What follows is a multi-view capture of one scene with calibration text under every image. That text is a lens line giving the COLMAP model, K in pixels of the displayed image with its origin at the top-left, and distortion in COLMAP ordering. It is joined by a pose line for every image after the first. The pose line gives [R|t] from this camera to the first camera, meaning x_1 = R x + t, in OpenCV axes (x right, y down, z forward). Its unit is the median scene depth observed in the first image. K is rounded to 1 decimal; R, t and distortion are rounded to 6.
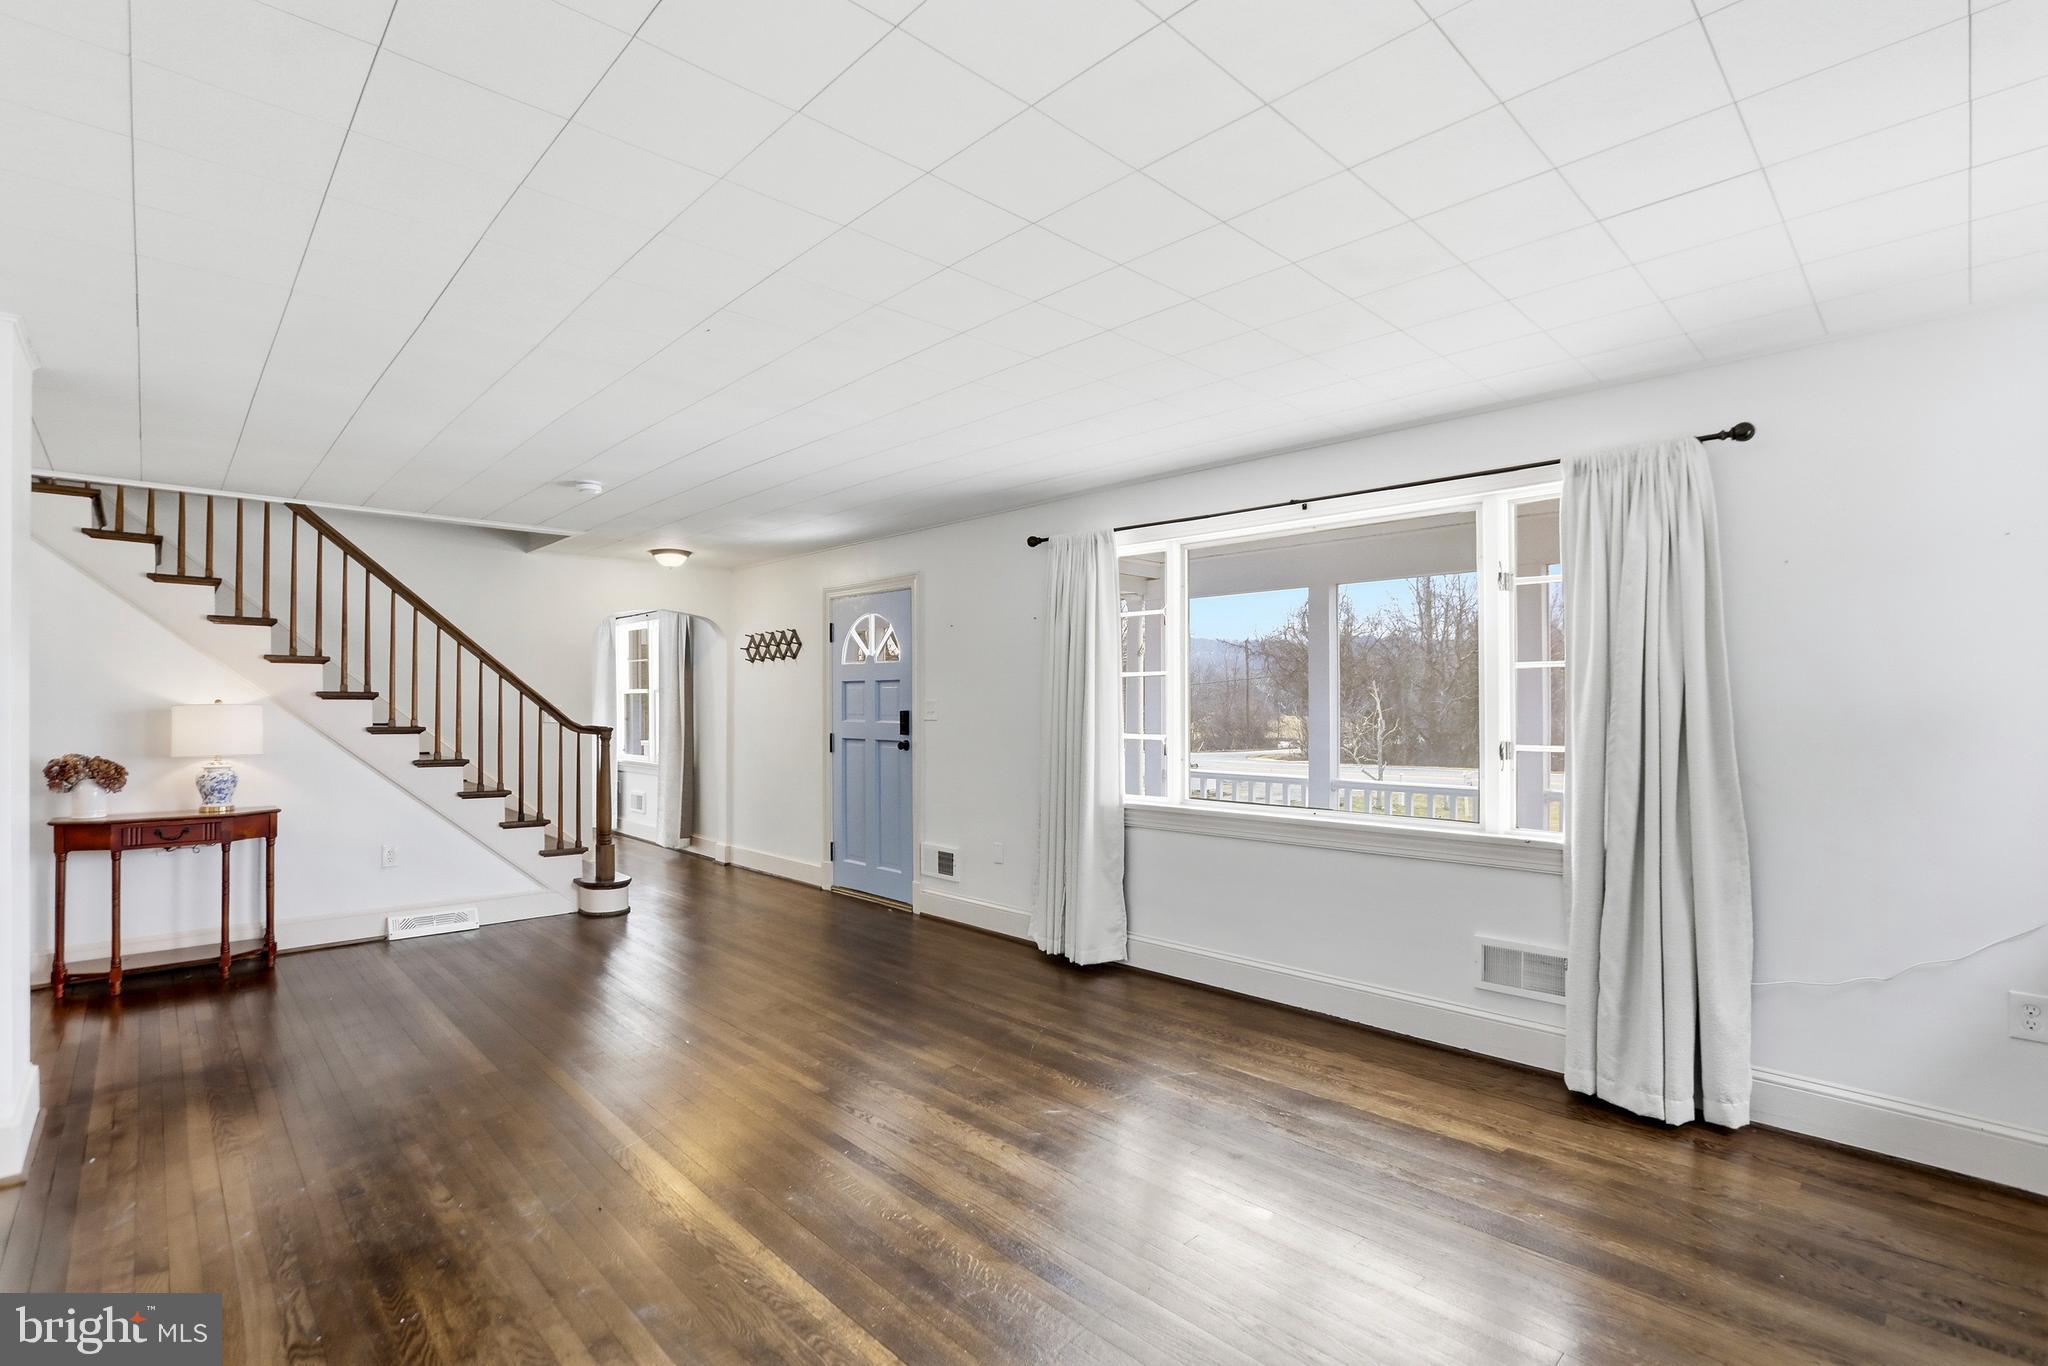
lens RADIAL K [[969.9, 0, 1014.7], [0, 969.9, 699.0], [0, 0, 1]] dist [-0.075957, 0.036803]
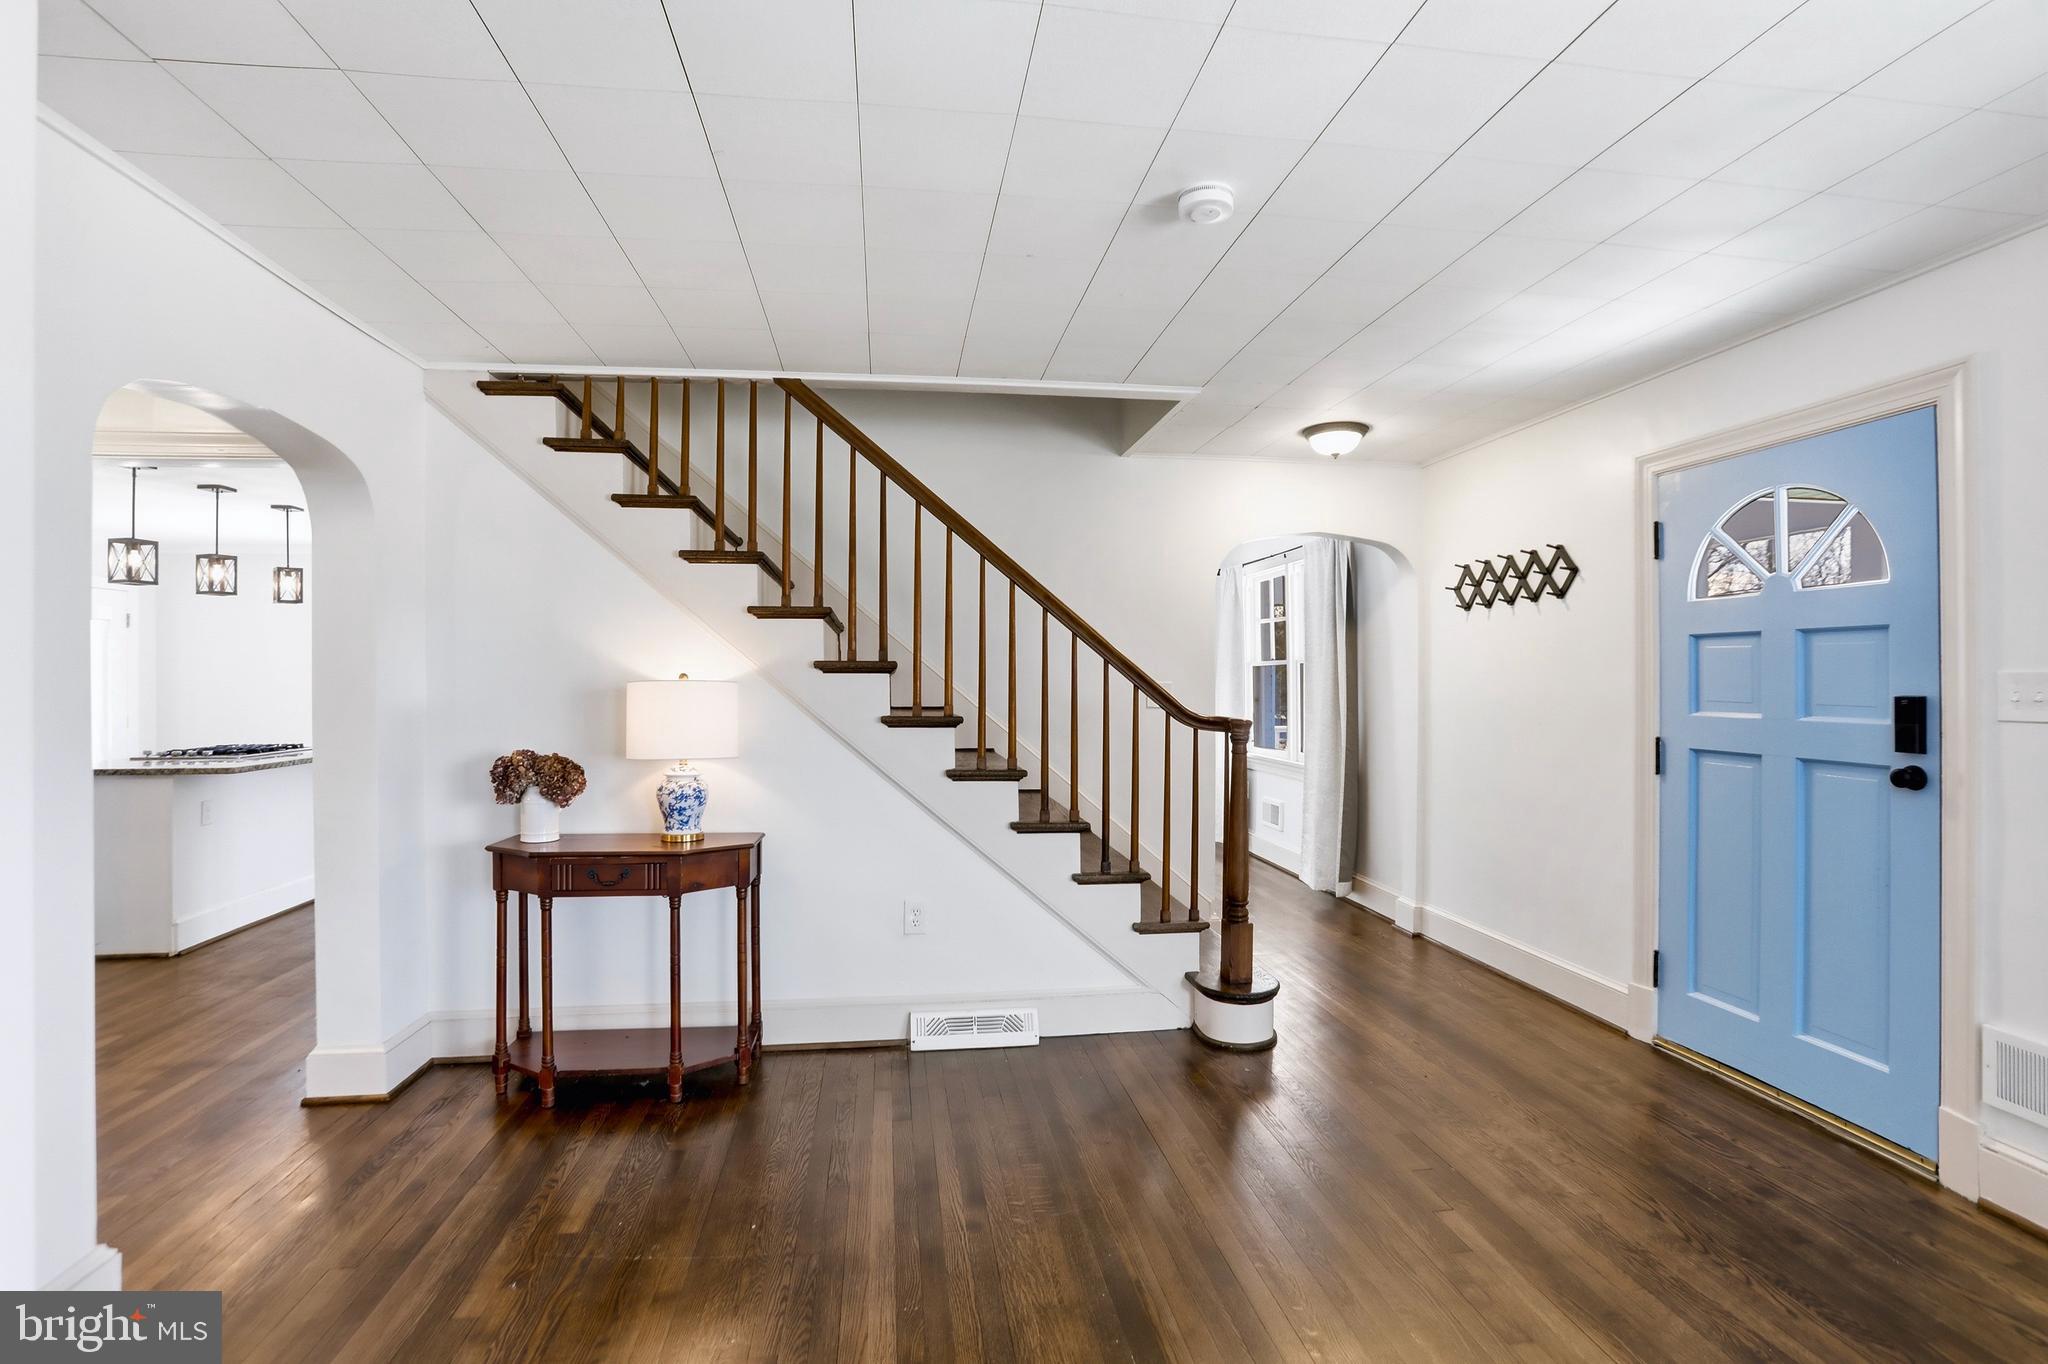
lens RADIAL K [[971.6, 0, 1029.2], [0, 971.6, 677.2], [0, 0, 1]] dist [-0.094989, 0.047382]
pose [[0.825186, -0.000439, -0.564861, -0.203175], [0.002541, 0.999992, 0.002935, 0.001521], [0.564855, -0.003857, 0.825181, 0.449100]]
